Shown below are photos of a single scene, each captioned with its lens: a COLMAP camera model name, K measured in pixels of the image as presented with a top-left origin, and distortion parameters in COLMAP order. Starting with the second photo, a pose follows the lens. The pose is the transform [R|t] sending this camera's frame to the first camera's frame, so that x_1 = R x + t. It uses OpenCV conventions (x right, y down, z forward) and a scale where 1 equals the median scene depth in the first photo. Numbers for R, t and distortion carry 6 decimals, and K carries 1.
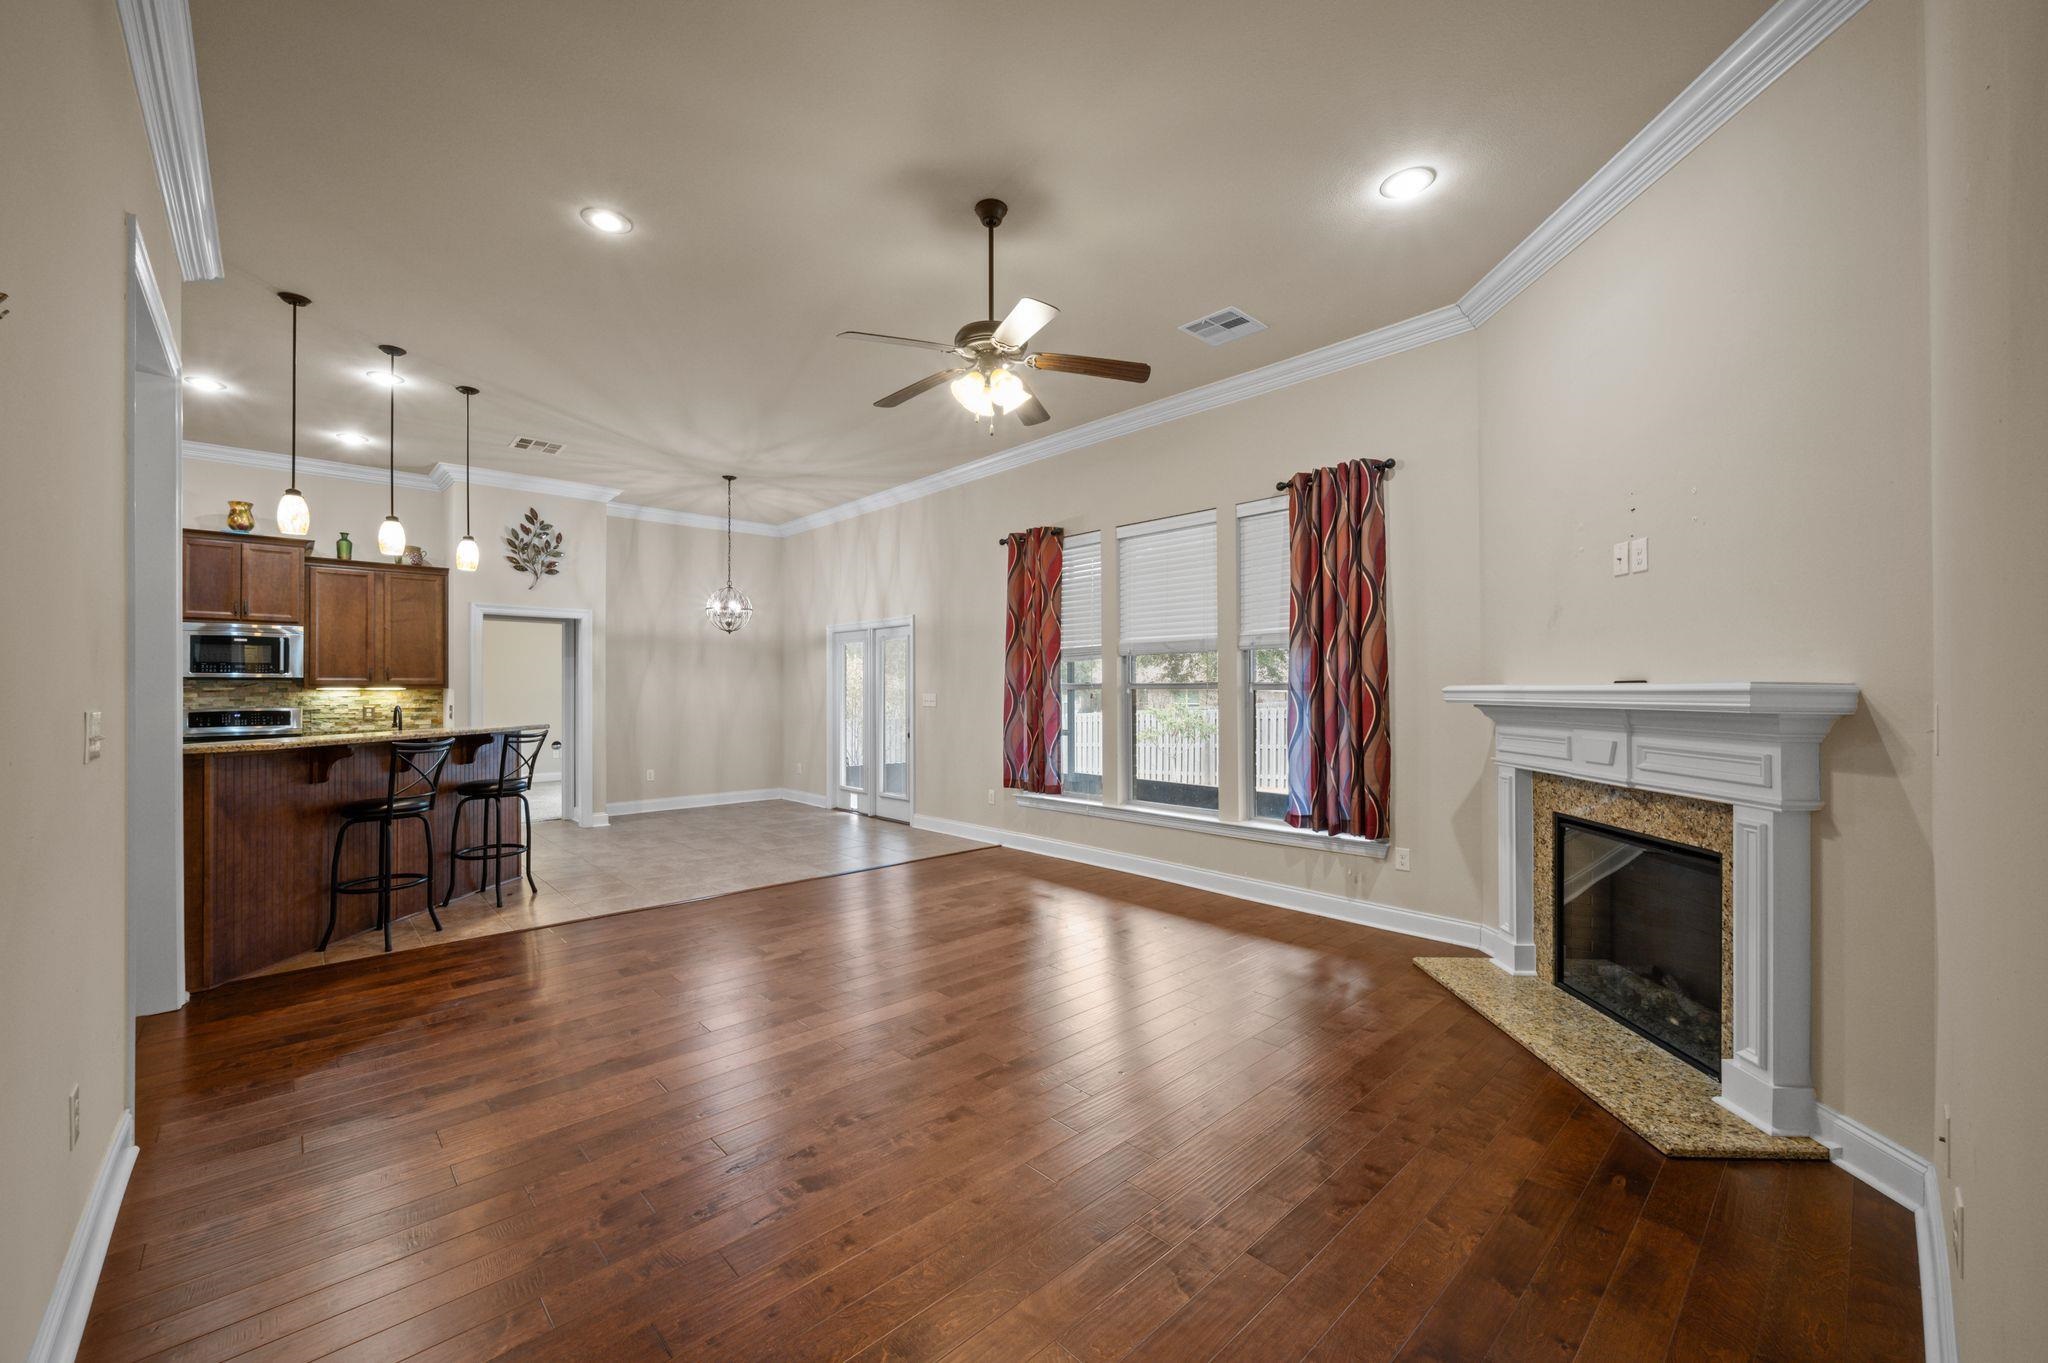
lens RADIAL K [[802.0, 0, 1019.6], [0, 802.0, 682.8], [0, 0, 1]] dist [-0.002607, -0.000196]
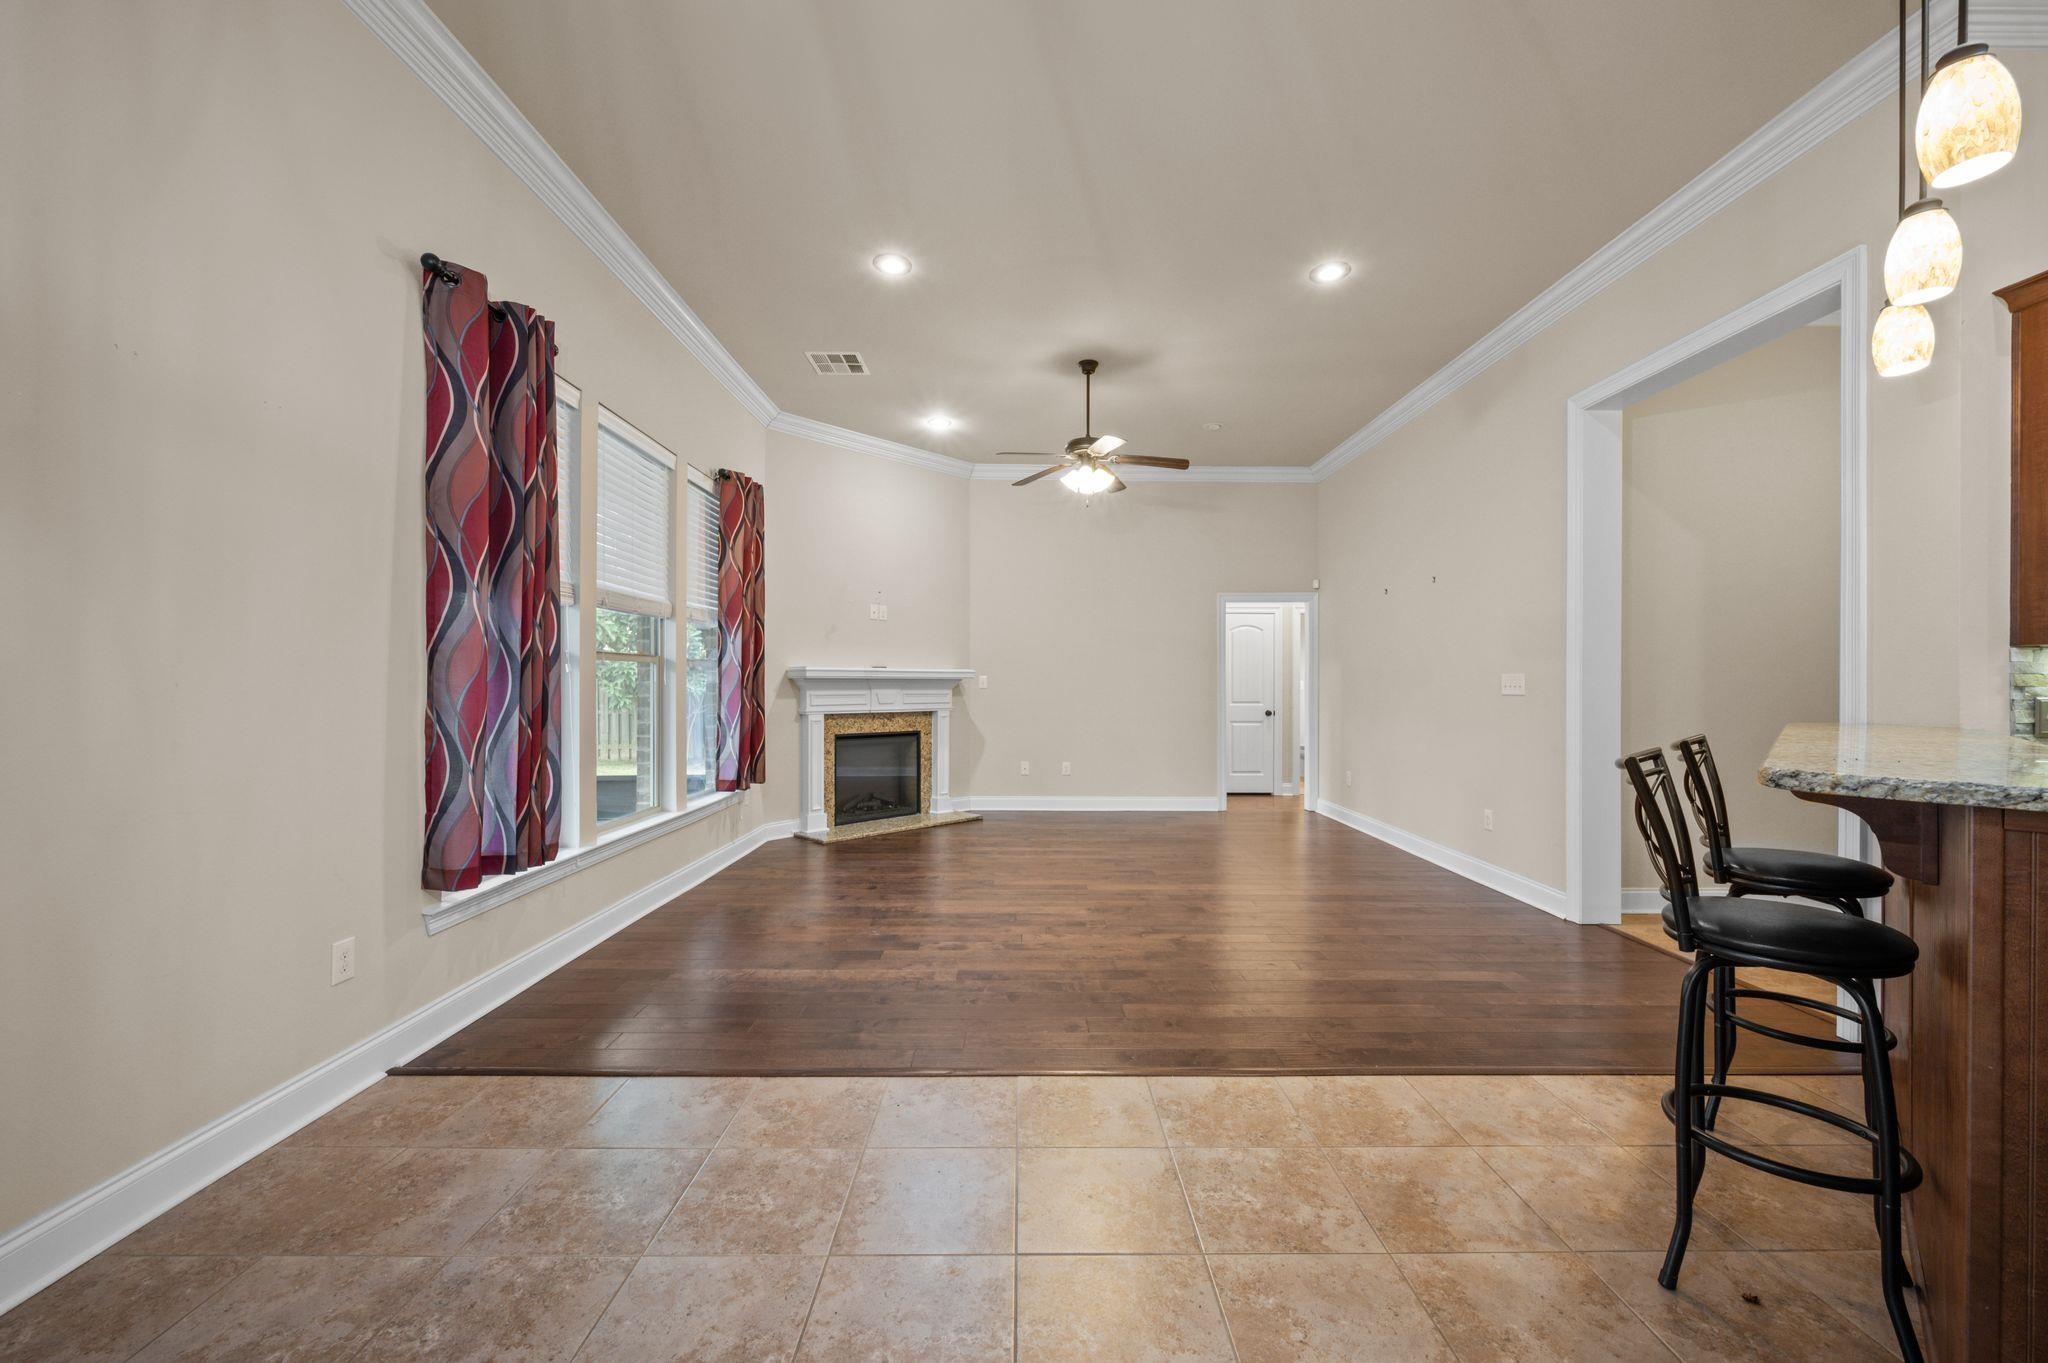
lens RADIAL K [[802.0, 0, 1024.2], [0, 802.0, 686.8], [0, 0, 1]] dist [-0.002607, -0.000196]
pose [[-0.738566, -0.002652, 0.674176, -0.512594], [-0.007314, 0.999965, -0.004079, 0.028397], [-0.674141, -0.007944, -0.738560, 1.139923]]
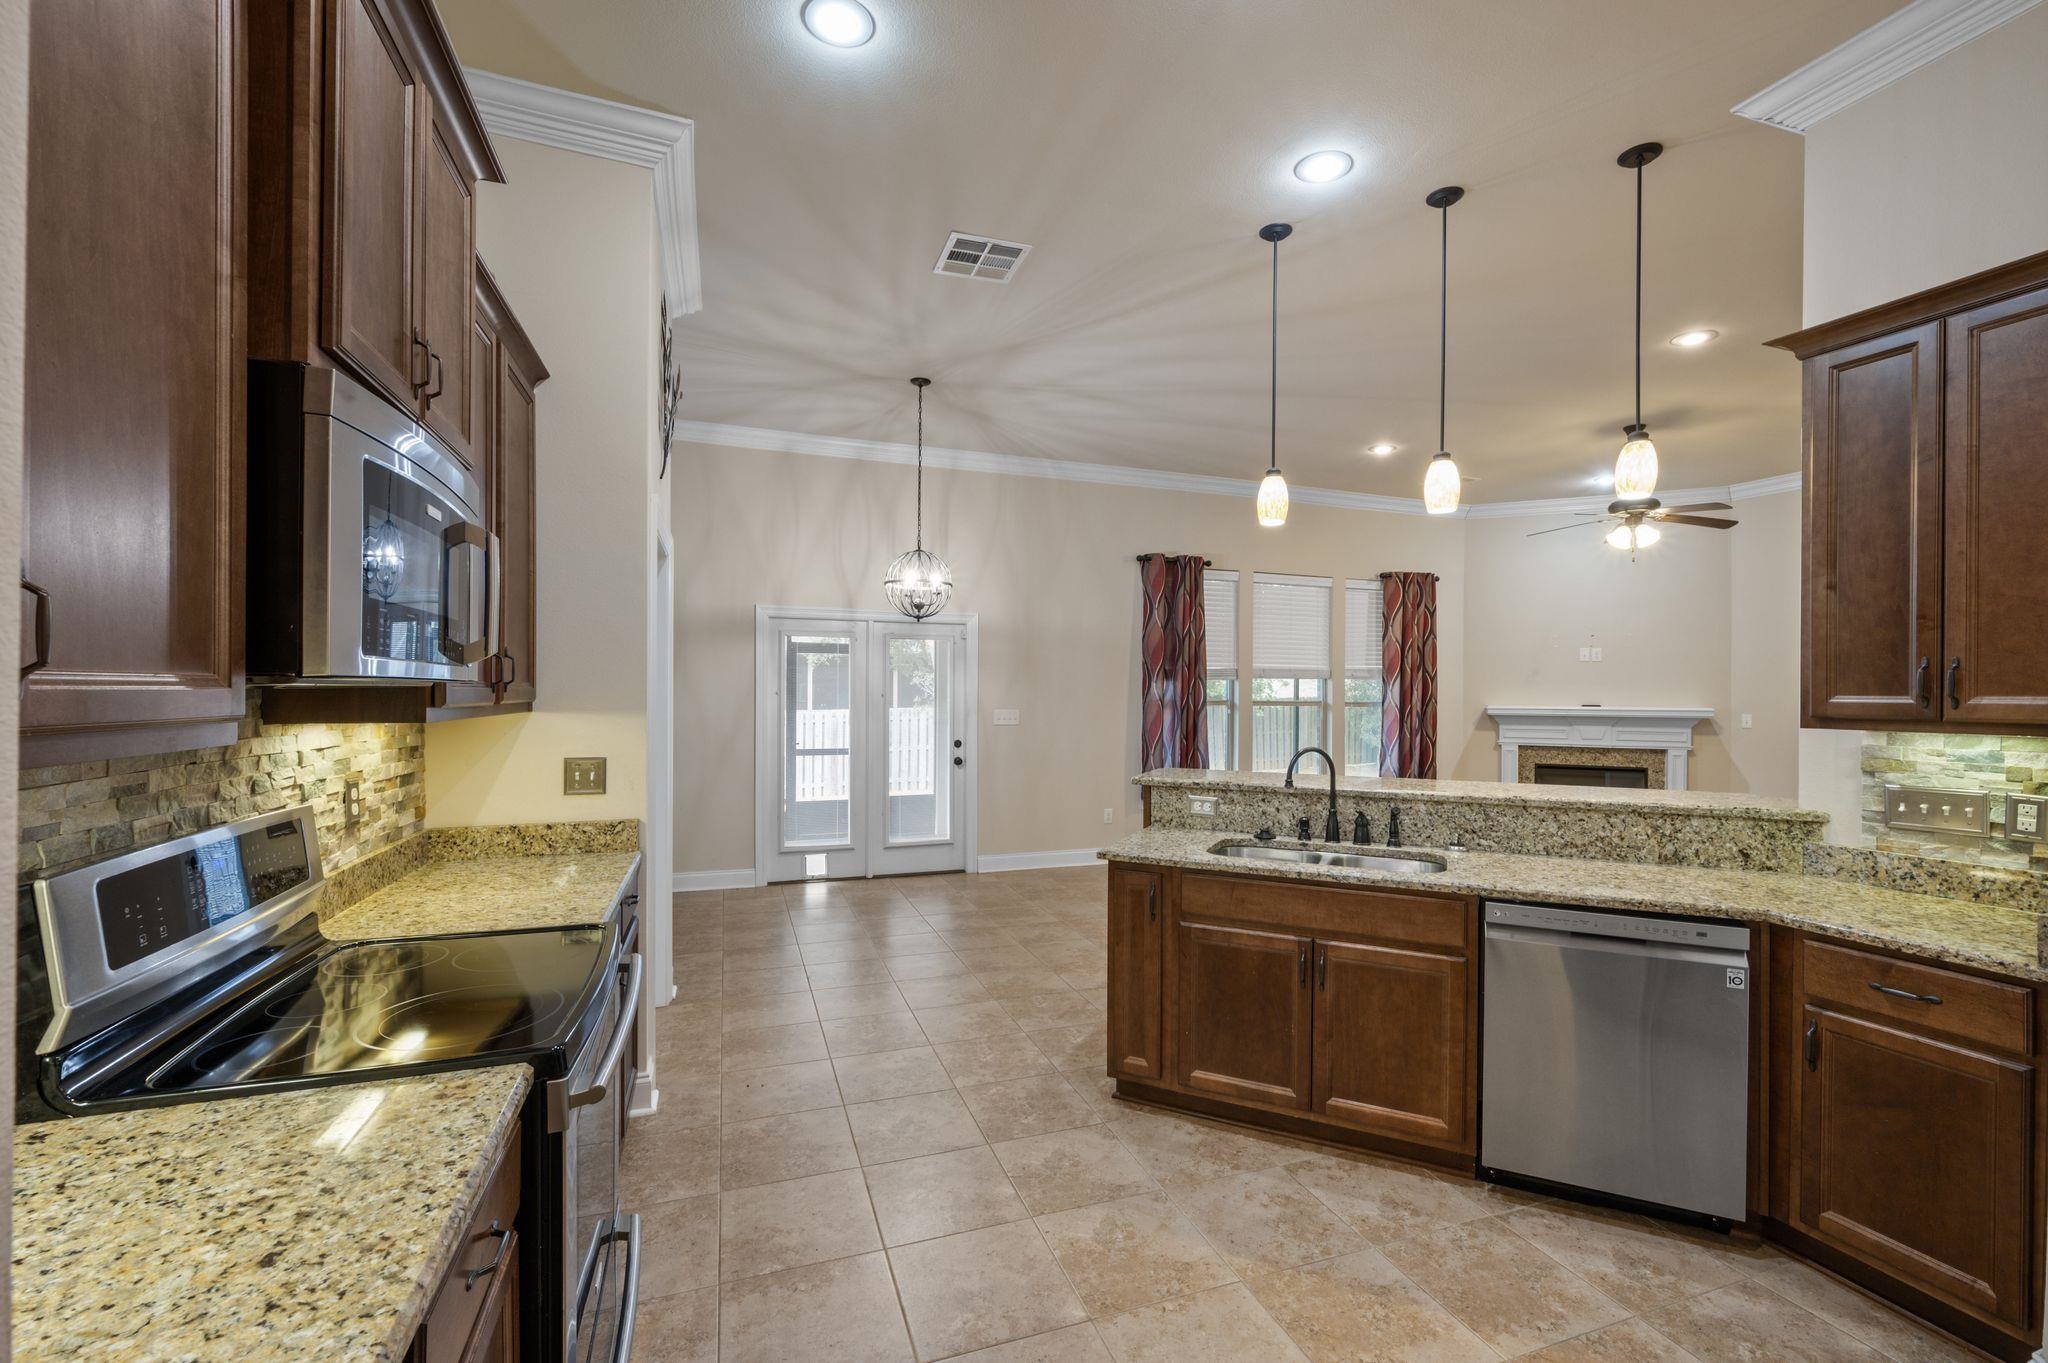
lens RADIAL K [[858.7, 0, 1028.6], [0, 858.7, 692.2], [0, 0, 1]] dist [0.000374, 0.000142]
pose [[0.391157, 0.007366, 0.920295, -1.110584], [-0.016495, 0.999863, -0.000992, -0.005573], [-0.920176, -0.014792, 0.391225, 0.737810]]
